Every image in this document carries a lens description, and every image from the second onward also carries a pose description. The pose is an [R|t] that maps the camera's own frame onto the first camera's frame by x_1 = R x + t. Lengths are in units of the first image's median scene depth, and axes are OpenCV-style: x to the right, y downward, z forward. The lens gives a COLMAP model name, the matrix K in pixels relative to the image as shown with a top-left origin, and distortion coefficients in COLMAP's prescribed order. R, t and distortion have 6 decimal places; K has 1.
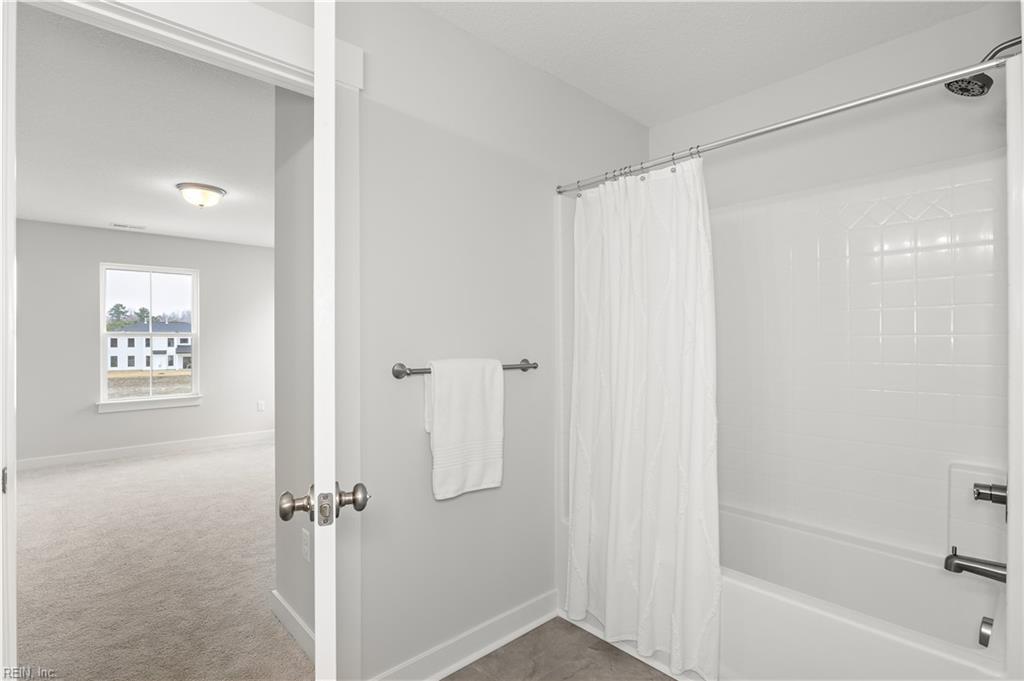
lens RADIAL K [[496.6, 0, 511.9], [0, 496.6, 342.7], [0, 0, 1]] dist [0.001762, 0.000546]
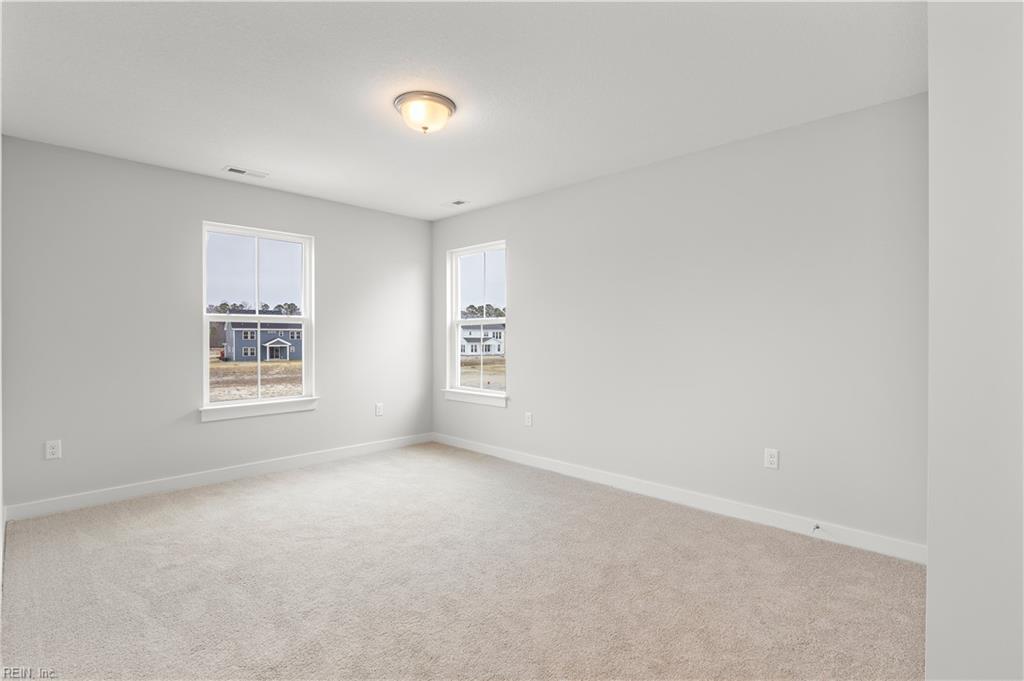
lens RADIAL K [[496.6, 0, 507.9], [0, 496.6, 336.9], [0, 0, 1]] dist [0.001762, 0.000546]
pose [[0.998369, 0.000670, 0.057084, -0.411792], [-0.000525, 0.999997, -0.002541, 0.014025], [-0.057085, 0.002507, 0.998366, 0.223315]]
